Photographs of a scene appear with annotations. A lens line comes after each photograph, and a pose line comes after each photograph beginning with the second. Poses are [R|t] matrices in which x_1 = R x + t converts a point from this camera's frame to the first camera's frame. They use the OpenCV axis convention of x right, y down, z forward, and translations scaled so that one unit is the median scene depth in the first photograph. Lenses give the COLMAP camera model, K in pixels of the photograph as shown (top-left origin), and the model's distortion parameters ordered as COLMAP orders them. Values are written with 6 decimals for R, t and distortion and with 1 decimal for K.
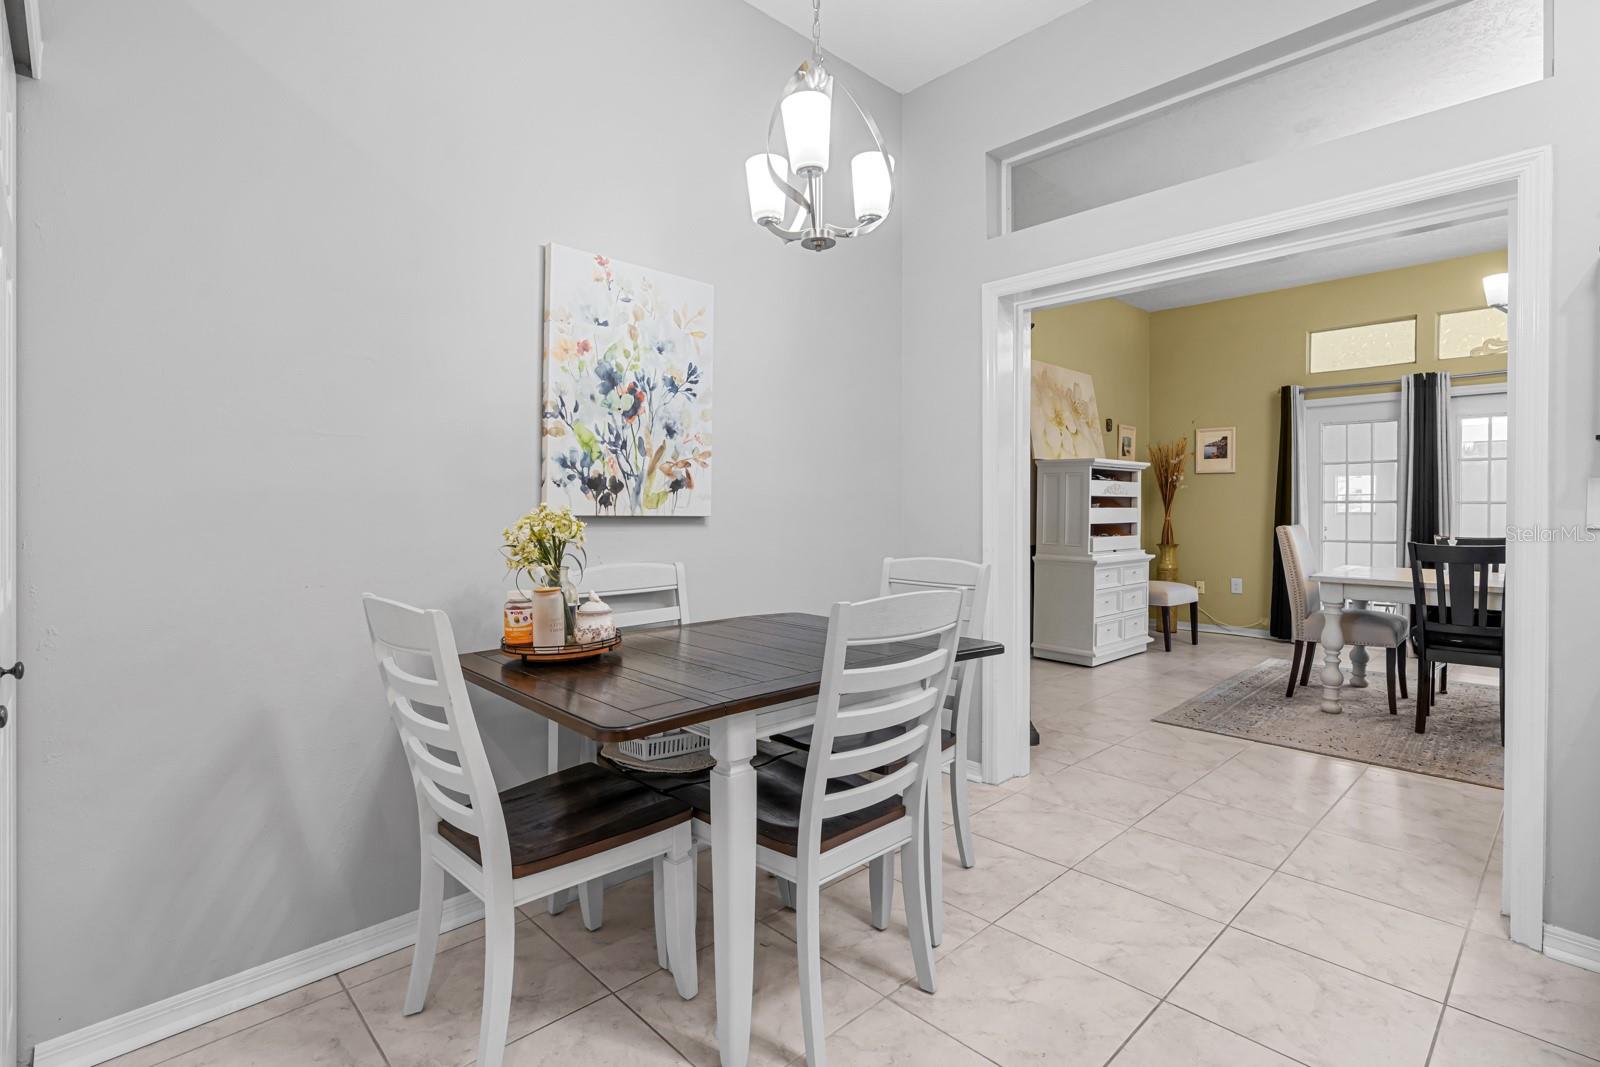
lens RADIAL K [[763.6, 0, 800.8], [0, 763.6, 511.9], [0, 0, 1]] dist [-0.003248, -0.000049]
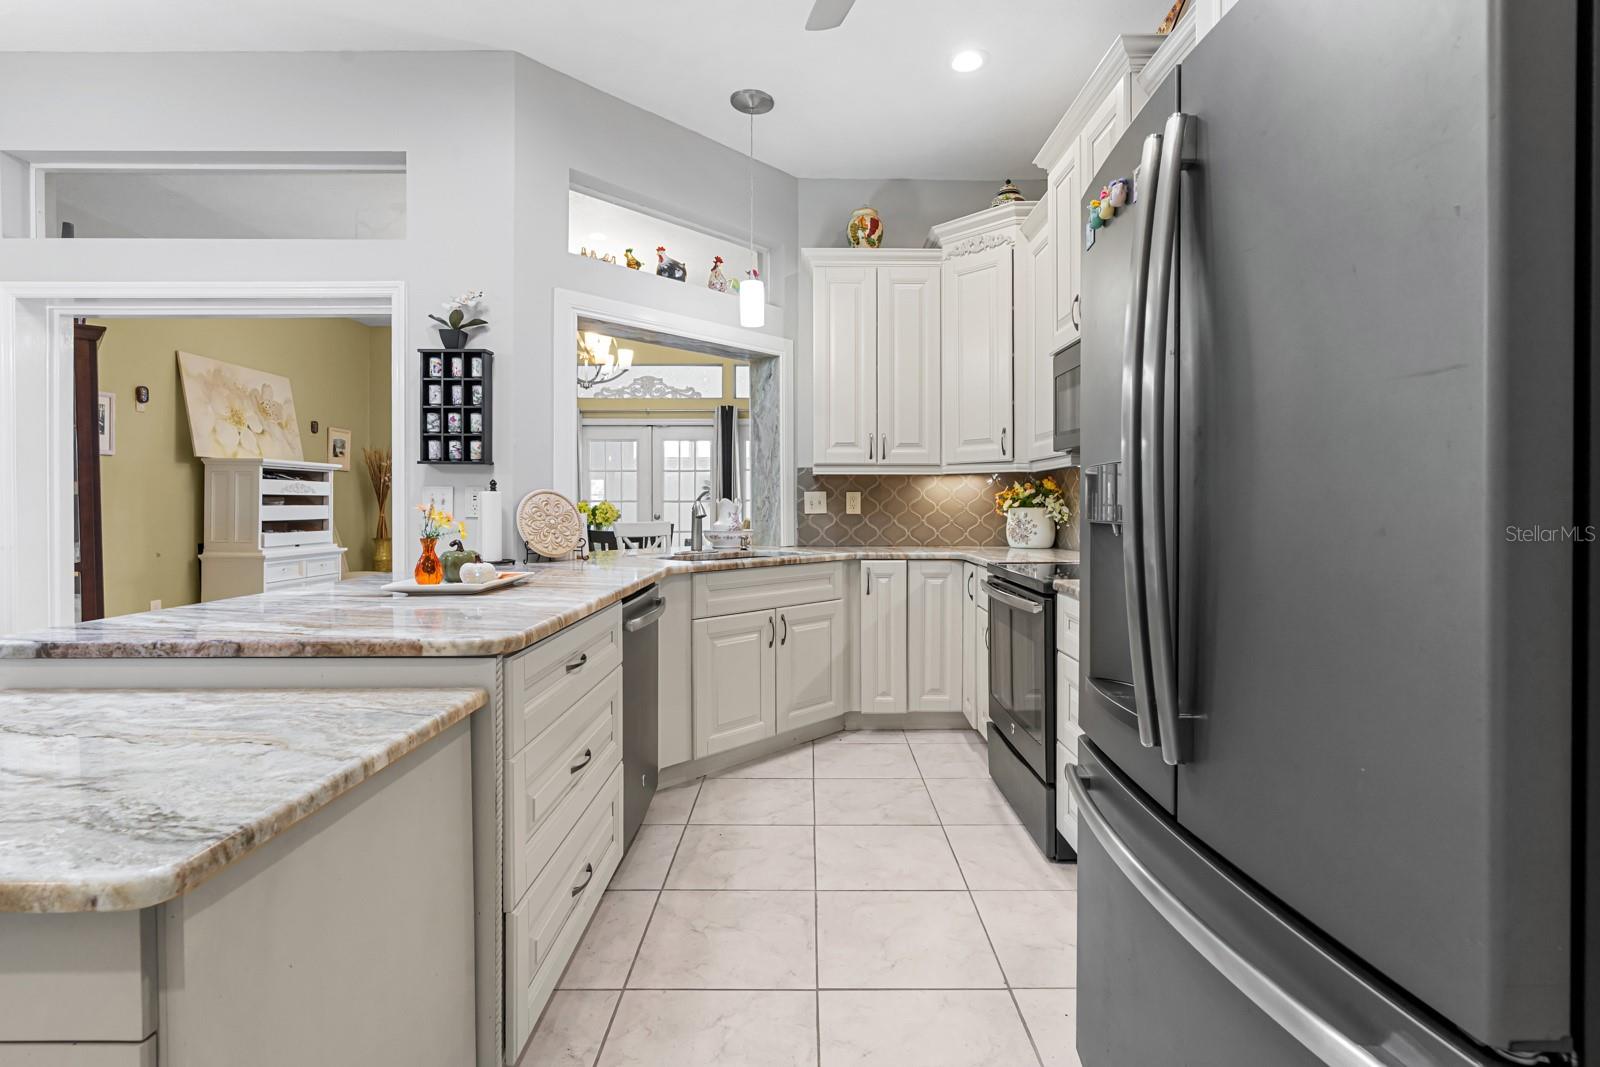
lens RADIAL K [[749.9, 0, 806.9], [0, 749.9, 510.0], [0, 0, 1]] dist [0.001757, 0.000325]
pose [[0.686801, -0.006458, 0.726817, 0.305338], [0.006210, 0.999976, 0.003016, 0.005354], [-0.726819, 0.002442, 0.686824, -0.551230]]
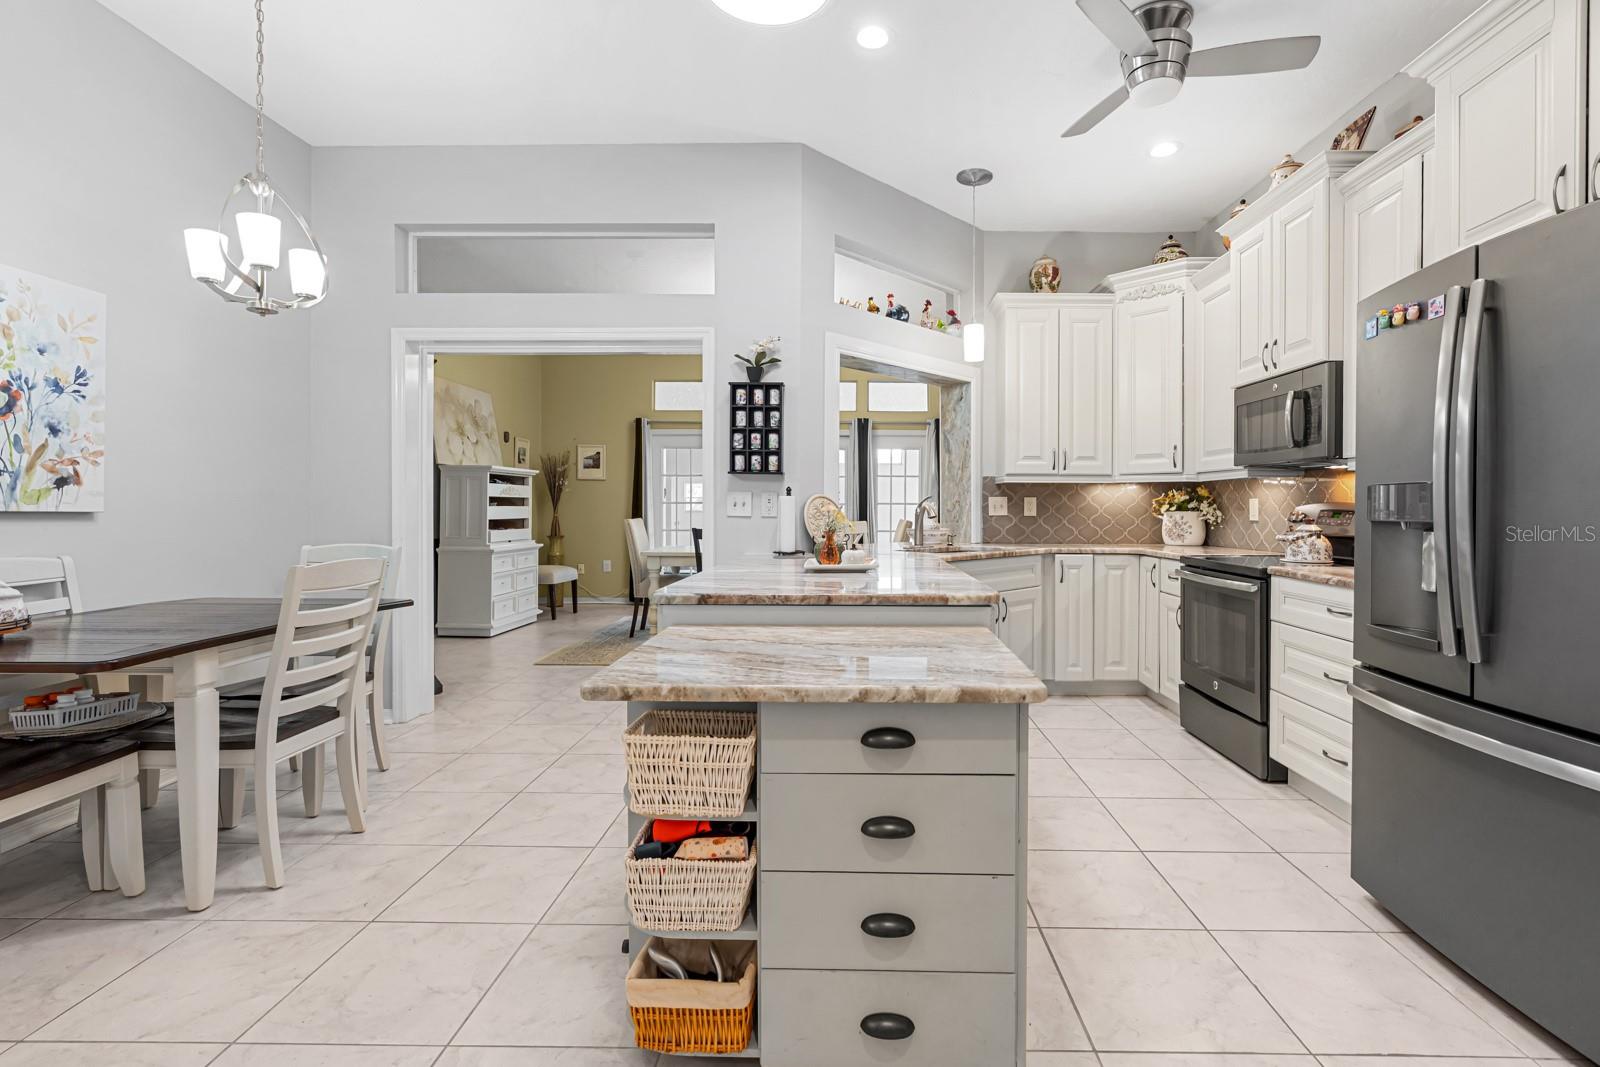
lens RADIAL K [[733.7, 0, 846.6], [0, 733.7, 513.3], [0, 0, 1]] dist [-0.000459, -0.000185]
pose [[0.693773, -0.003376, 0.720186, -0.139749], [0.001189, 0.999993, 0.003542, 0.005525], [-0.720193, -0.001601, 0.693772, -0.467407]]
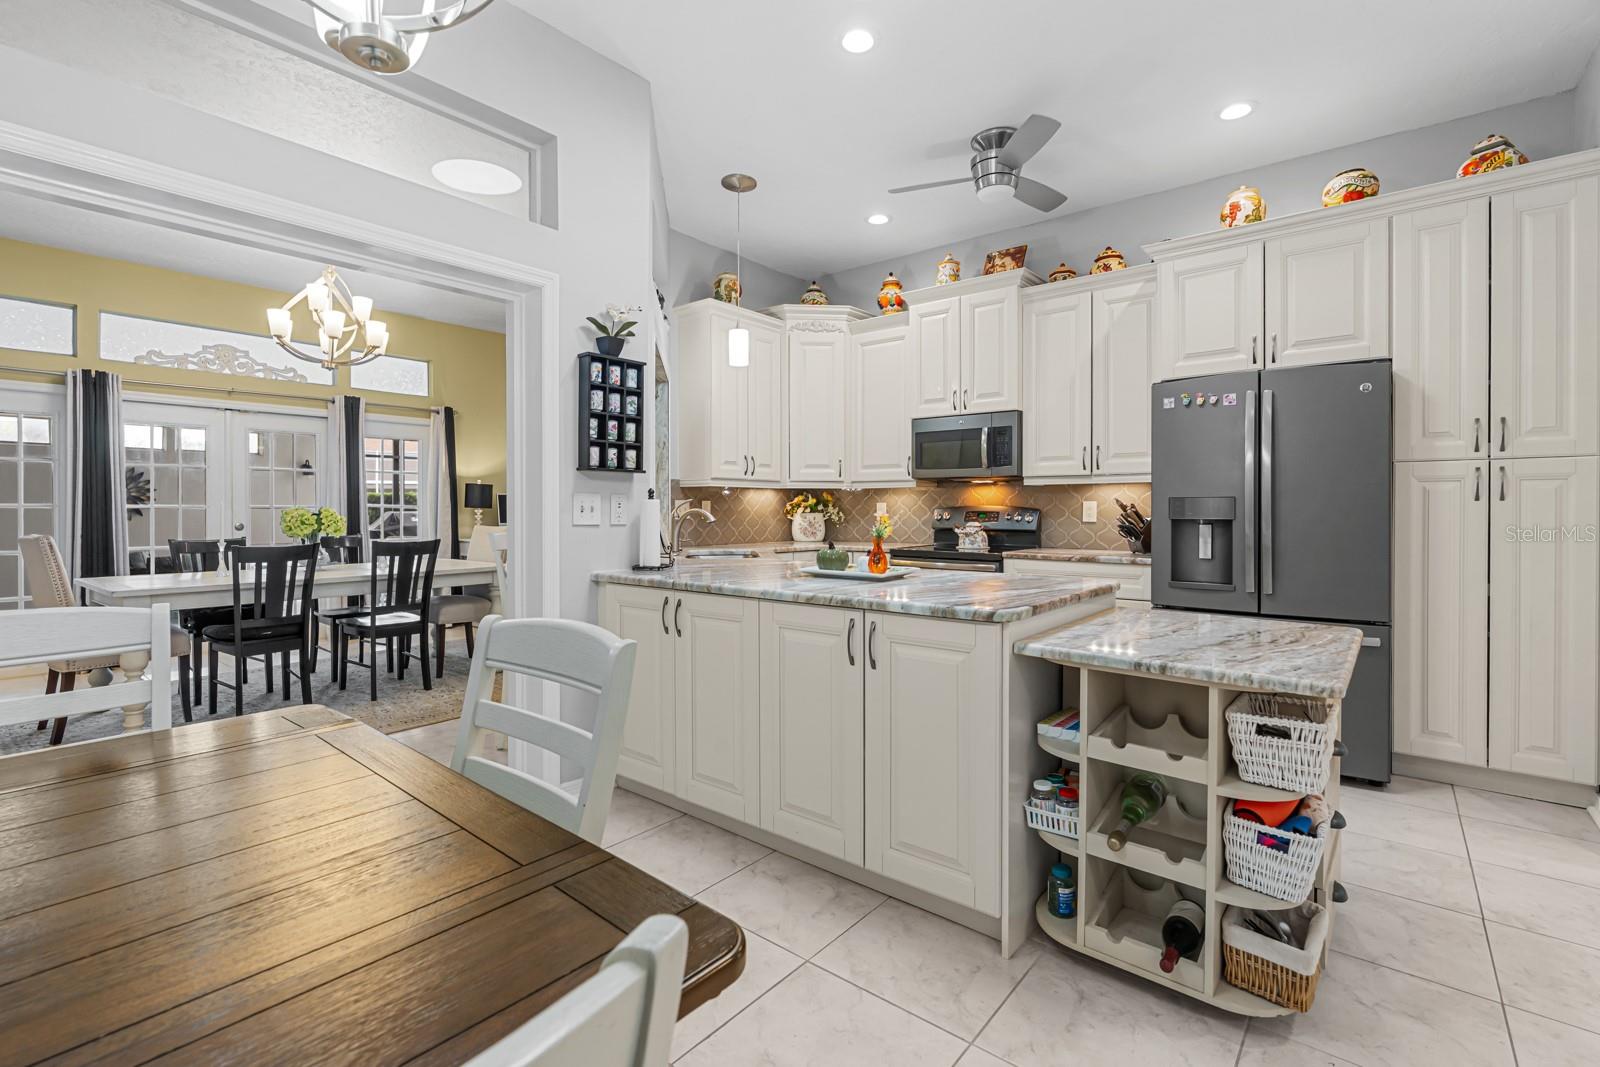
lens RADIAL K [[722.4, 0, 796.4], [0, 722.4, 512.8], [0, 0, 1]] dist [-0.000733, -0.000089]
pose [[-0.113756, -0.005605, 0.993493, -0.387911], [0.008867, 0.999939, 0.006657, -0.007420], [-0.993469, 0.009567, -0.113700, 0.520482]]
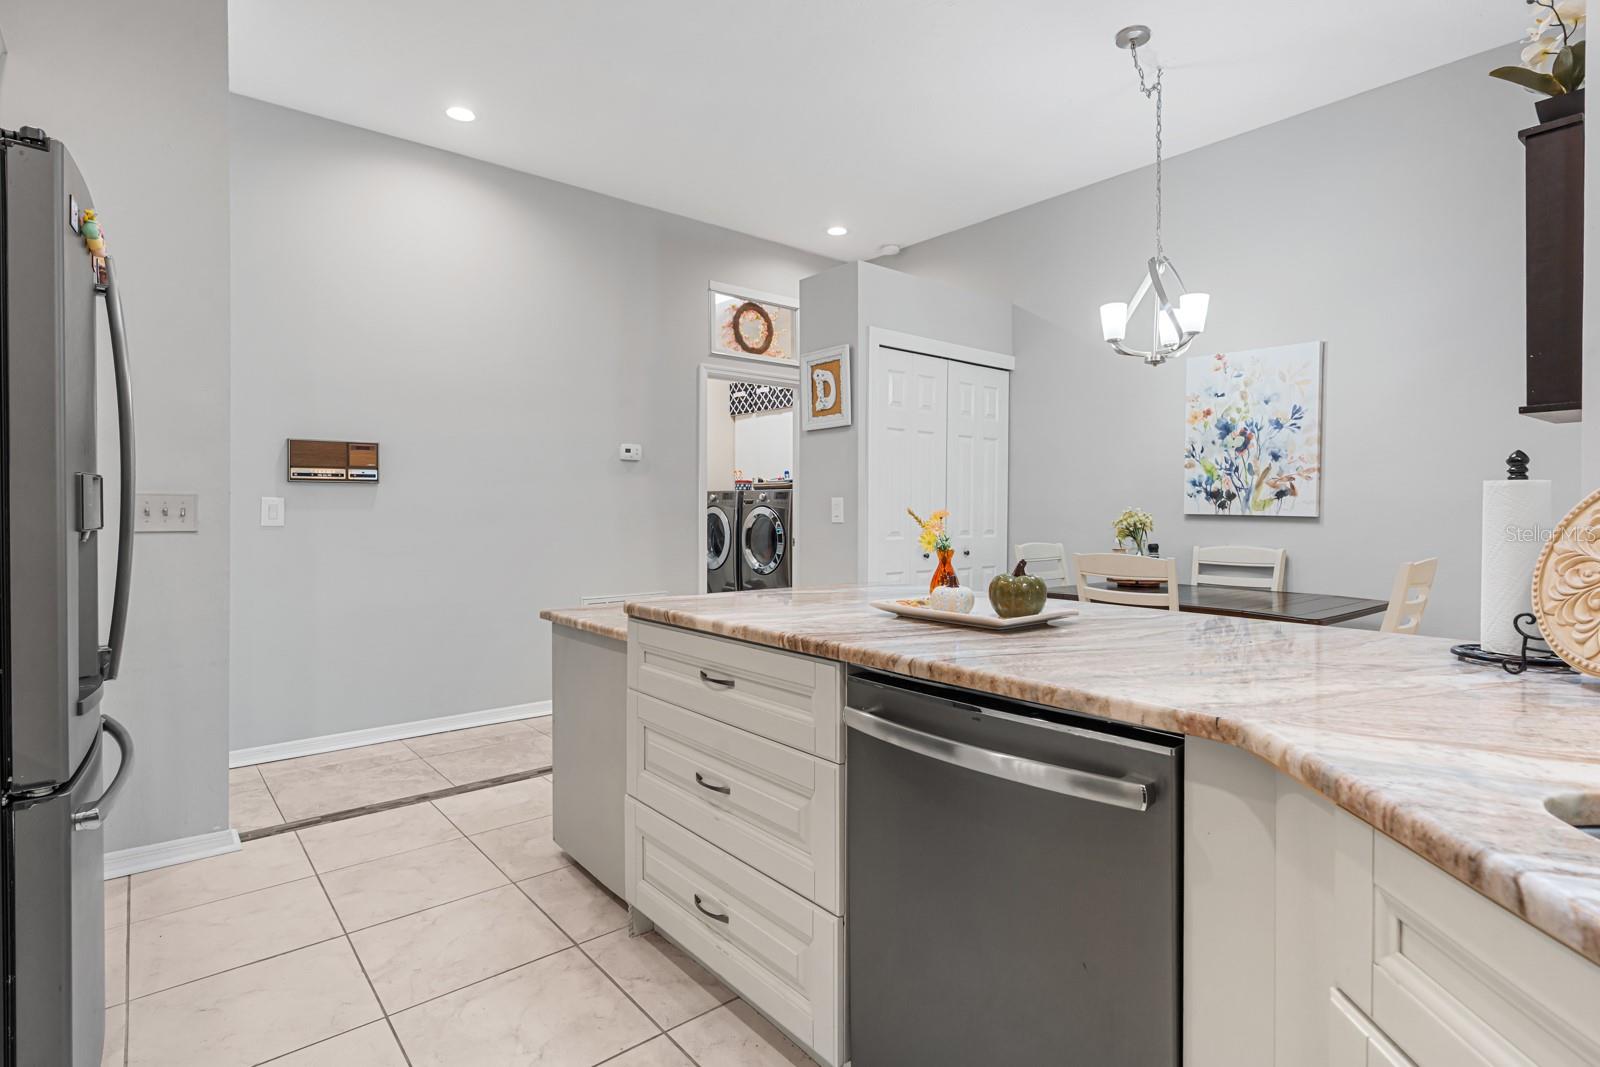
lens RADIAL K [[790.5, 0, 795.1], [0, 790.5, 514.2], [0, 0, 1]] dist [-0.001443, -0.000219]
pose [[-0.063126, 0.008310, -0.997971, 1.348431], [-0.009438, 0.999916, 0.008923, -0.002242], [0.997961, 0.009982, -0.063042, 0.193802]]
